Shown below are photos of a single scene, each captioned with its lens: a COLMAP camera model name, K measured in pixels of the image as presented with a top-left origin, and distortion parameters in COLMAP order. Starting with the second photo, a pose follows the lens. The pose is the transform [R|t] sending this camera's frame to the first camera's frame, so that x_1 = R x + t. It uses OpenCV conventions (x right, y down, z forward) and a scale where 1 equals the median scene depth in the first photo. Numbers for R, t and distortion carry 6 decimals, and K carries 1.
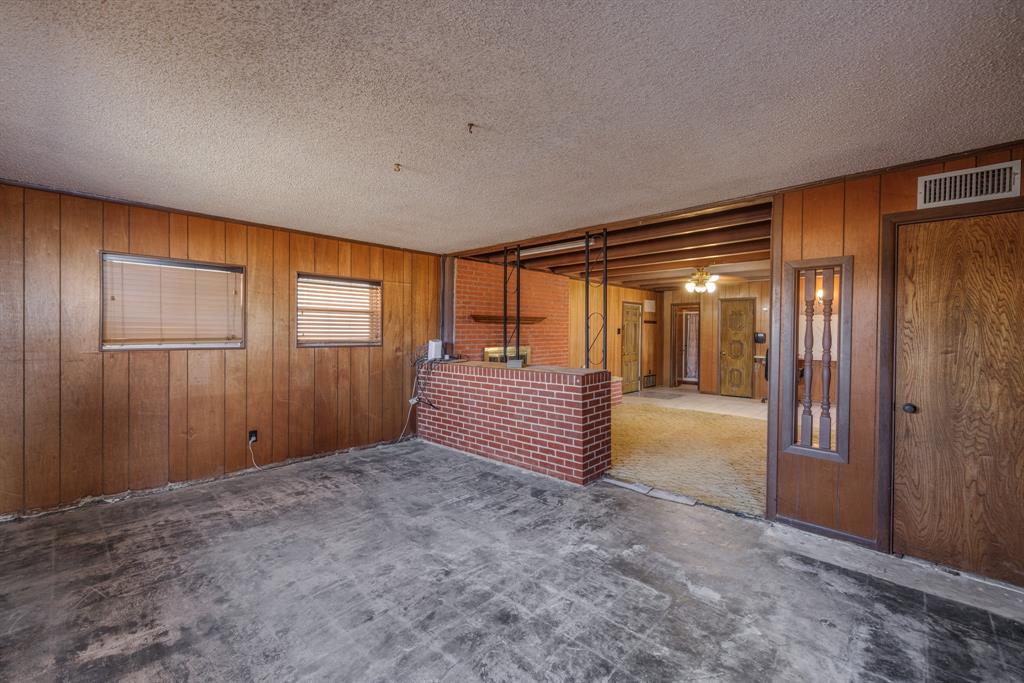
lens RADIAL K [[441.5, 0, 508.4], [0, 441.5, 340.6], [0, 0, 1]] dist [0.000472, 0.000019]
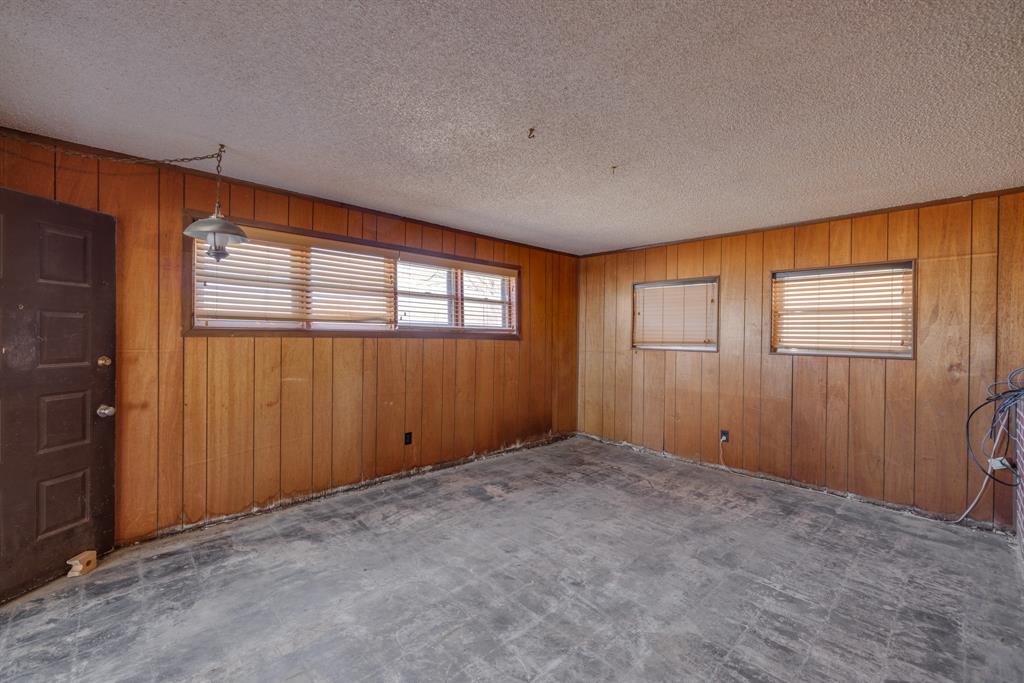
lens RADIAL K [[441.5, 0, 508.9], [0, 441.5, 336.9], [0, 0, 1]] dist [0.000472, 0.000019]
pose [[-0.093400, -0.003456, -0.995623, 0.543145], [-0.030291, 0.999541, -0.000628, -0.003119], [0.995168, 0.030099, -0.093462, 0.606188]]
